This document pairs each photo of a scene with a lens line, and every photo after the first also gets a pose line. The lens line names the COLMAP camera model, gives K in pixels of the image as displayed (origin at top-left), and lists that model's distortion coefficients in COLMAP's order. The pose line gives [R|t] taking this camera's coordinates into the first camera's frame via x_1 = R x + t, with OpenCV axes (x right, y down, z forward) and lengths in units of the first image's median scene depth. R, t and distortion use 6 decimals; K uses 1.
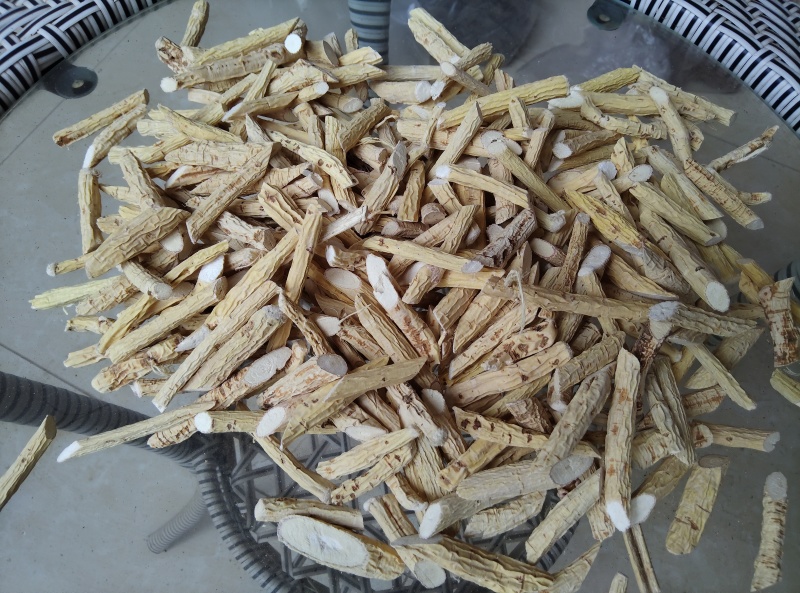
lens RADIAL K [[637.0, 0, 400.0], [0, 637.0, 296.5], [0, 0, 1]] dist [0.098041, -0.204039]
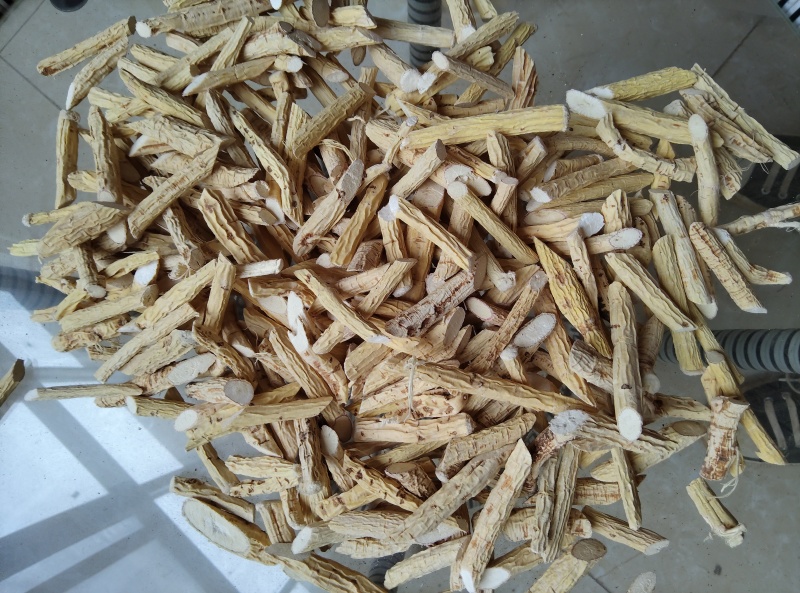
lens RADIAL K [[631.5, 0, 400.0], [0, 631.5, 296.5], [0, 0, 1]] dist [0.042193, -0.076412]
pose [[0.962348, 0.224959, -0.152577, 0.255305], [-0.153796, 0.913455, 0.376757, -0.438334], [0.224127, -0.339106, 0.913660, 0.140170]]
